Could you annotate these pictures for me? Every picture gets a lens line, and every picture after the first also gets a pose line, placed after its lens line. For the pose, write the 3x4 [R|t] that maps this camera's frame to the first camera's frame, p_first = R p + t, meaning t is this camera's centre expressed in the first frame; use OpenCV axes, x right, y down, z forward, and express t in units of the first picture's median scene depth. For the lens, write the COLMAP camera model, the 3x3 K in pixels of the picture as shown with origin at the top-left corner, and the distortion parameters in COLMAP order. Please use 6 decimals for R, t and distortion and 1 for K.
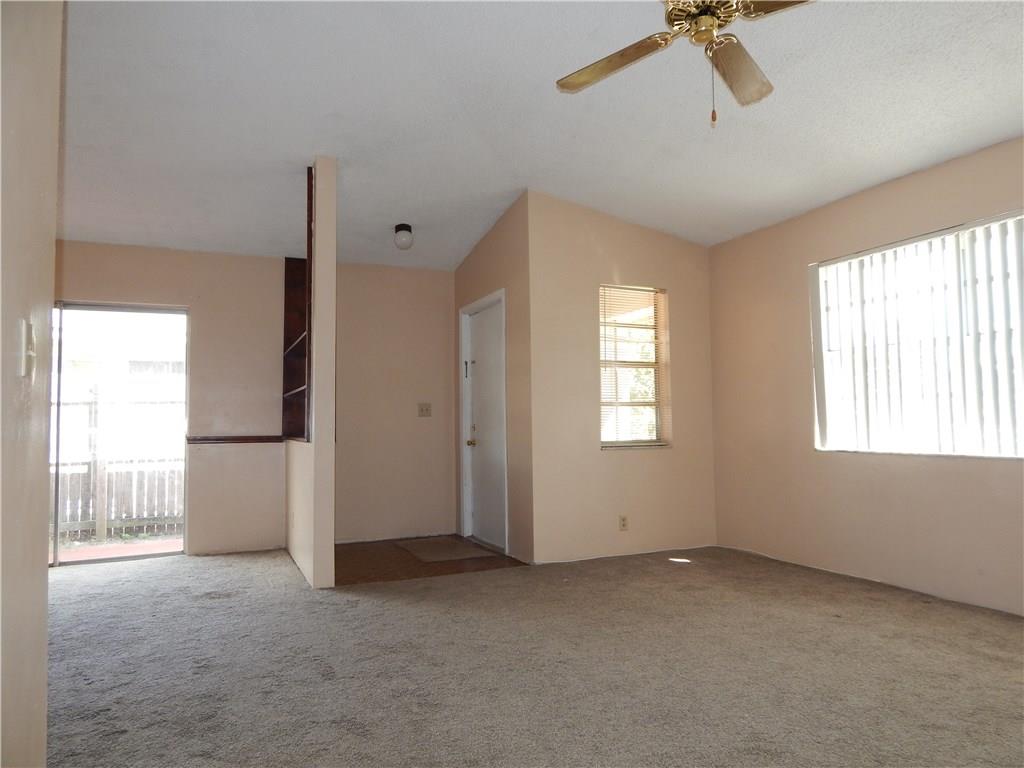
lens RADIAL K [[676.8, 0, 519.0], [0, 676.8, 384.2], [0, 0, 1]] dist [0.004815, -0.011486]
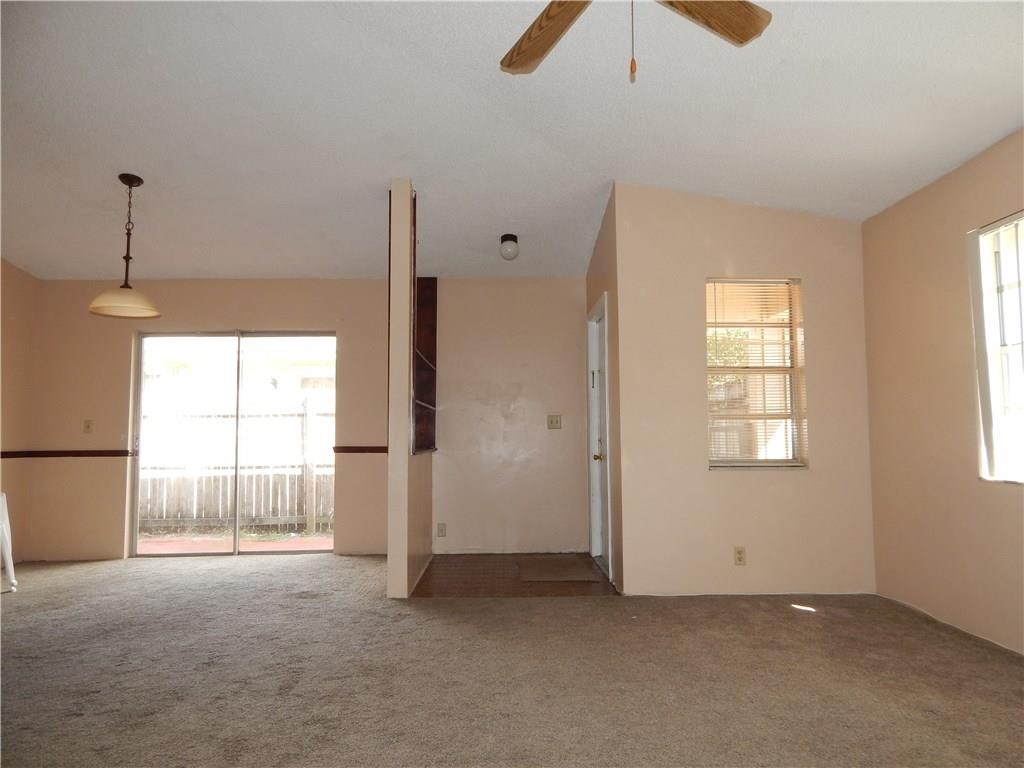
lens RADIAL K [[676.8, 0, 507.5], [0, 676.8, 383.9], [0, 0, 1]] dist [0.004815, -0.011486]
pose [[0.923446, -0.018682, -0.383272, 0.218424], [0.014079, 0.999791, -0.014810, -0.004101], [0.383469, 0.008280, 0.923517, 0.097581]]
